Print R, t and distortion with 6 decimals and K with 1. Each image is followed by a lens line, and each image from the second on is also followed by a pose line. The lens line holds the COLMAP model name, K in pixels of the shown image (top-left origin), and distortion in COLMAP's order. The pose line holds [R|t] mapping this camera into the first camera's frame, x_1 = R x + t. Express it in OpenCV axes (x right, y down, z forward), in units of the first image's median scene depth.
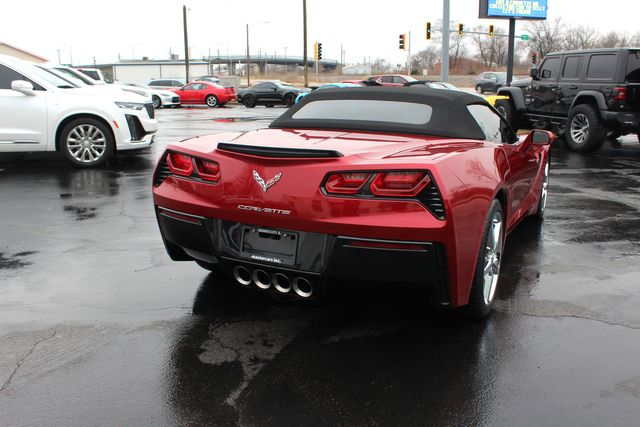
lens RADIAL K [[600.7, 0, 322.0], [0, 600.7, 216.2], [0, 0, 1]] dist [-0.153217, 0.161406]
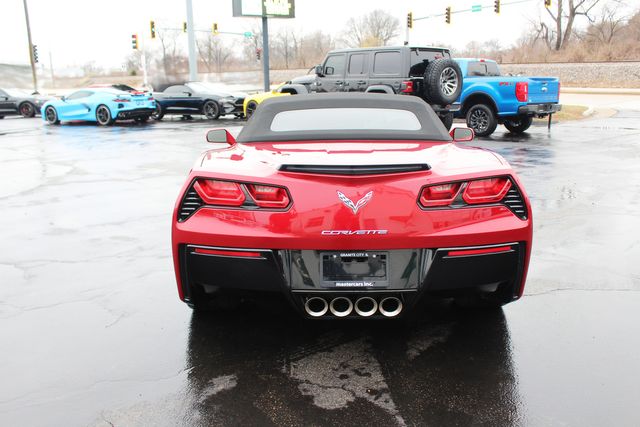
lens RADIAL K [[608.8, 0, 320.2], [0, 608.8, 213.9], [0, 0, 1]] dist [-0.150205, 0.154942]
pose [[0.899250, -0.116753, 0.421566, -0.132485], [0.118575, 0.992701, 0.021993, -0.016273], [-0.421056, 0.030210, 0.906531, 0.040132]]
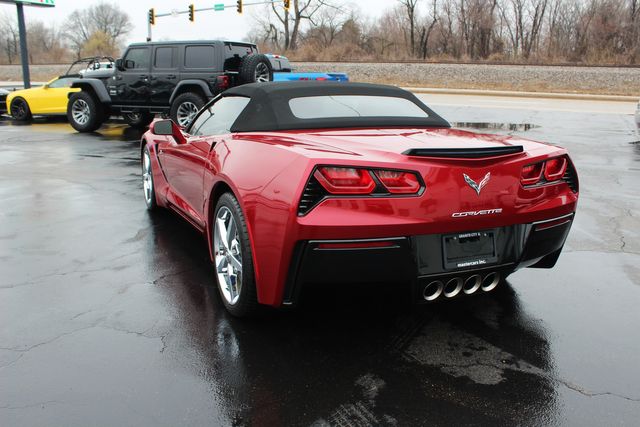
lens RADIAL K [[600.7, 0, 322.0], [0, 600.7, 216.2], [0, 0, 1]] dist [-0.153217, 0.161406]
pose [[0.628938, -0.178599, 0.756663, -0.240588], [0.165367, 0.981717, 0.094267, -0.033645], [-0.759665, 0.065839, 0.646973, 0.139785]]
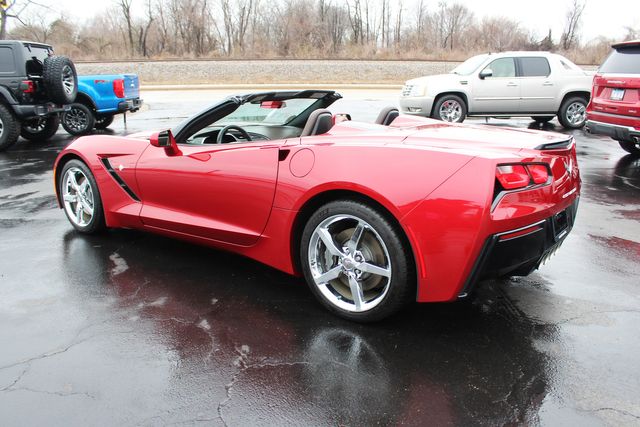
lens RADIAL K [[559.8, 0, 323.6], [0, 559.8, 215.4], [0, 0, 1]] dist [-0.174215, 0.160988]
pose [[0.192968, -0.252174, 0.948247, -0.299723], [0.219699, 0.952978, 0.208723, -0.073338], [-0.956293, 0.168052, 0.239297, 0.298135]]
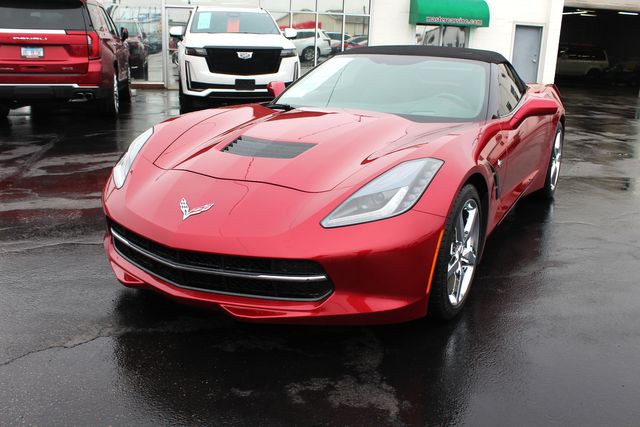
lens RADIAL K [[600.7, 0, 322.0], [0, 600.7, 216.2], [0, 0, 1]] dist [-0.153217, 0.161406]
pose [[-0.997166, -0.048723, 0.057320, 0.083805], [-0.014453, 0.871811, 0.489629, -0.171296], [-0.073829, 0.487413, -0.870045, 0.763301]]
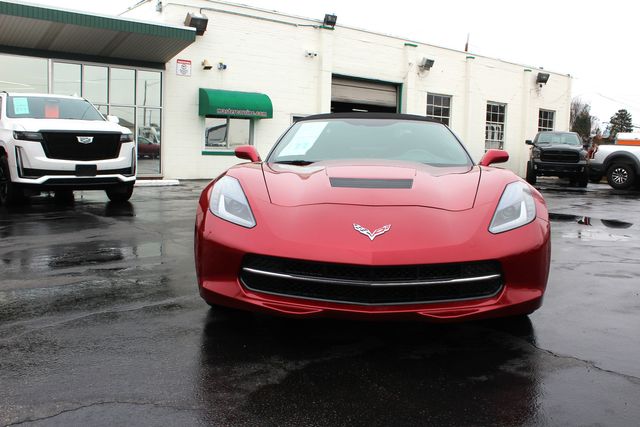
lens RADIAL K [[600.7, 0, 322.0], [0, 600.7, 216.2], [0, 0, 1]] dist [-0.153217, 0.161406]
pose [[-0.930375, 0.017077, -0.366211, 0.244112], [-0.106688, 0.943069, 0.315023, -0.145029], [0.350742, 0.332160, -0.875586, 0.773842]]
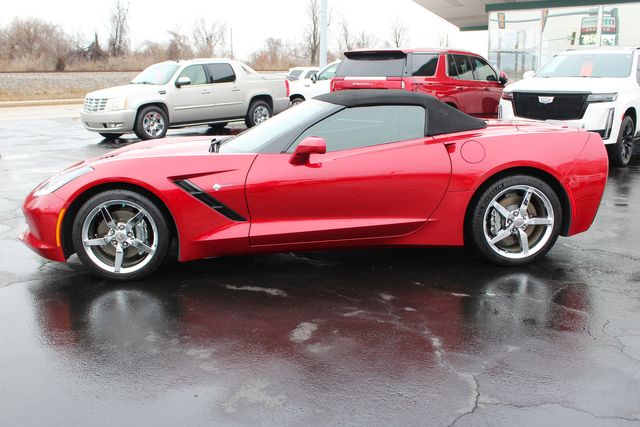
lens RADIAL K [[629.2, 0, 320.0], [0, 629.2, 215.8], [0, 0, 1]] dist [-0.161840, 0.186664]
pose [[-0.520963, -0.182792, 0.833778, -0.312812], [0.198418, 0.924111, 0.326572, -0.147431], [-0.830198, 0.335568, -0.445158, 0.618088]]
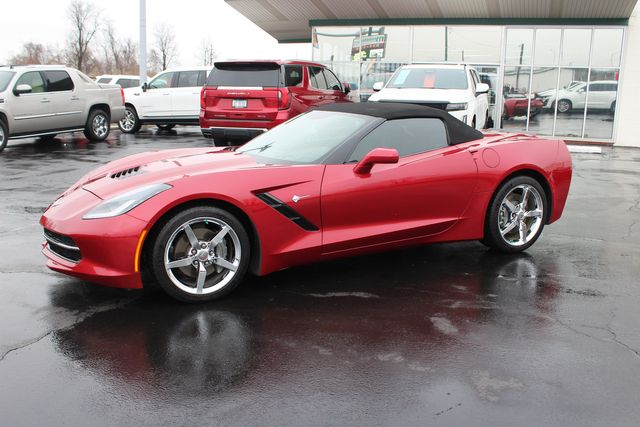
lens RADIAL K [[600.7, 0, 322.0], [0, 600.7, 216.2], [0, 0, 1]] dist [-0.153217, 0.161406]
pose [[-0.802048, -0.139713, 0.580689, -0.196817], [0.120632, 0.914323, 0.386602, -0.180657], [-0.584950, 0.380123, -0.716477, 0.745858]]
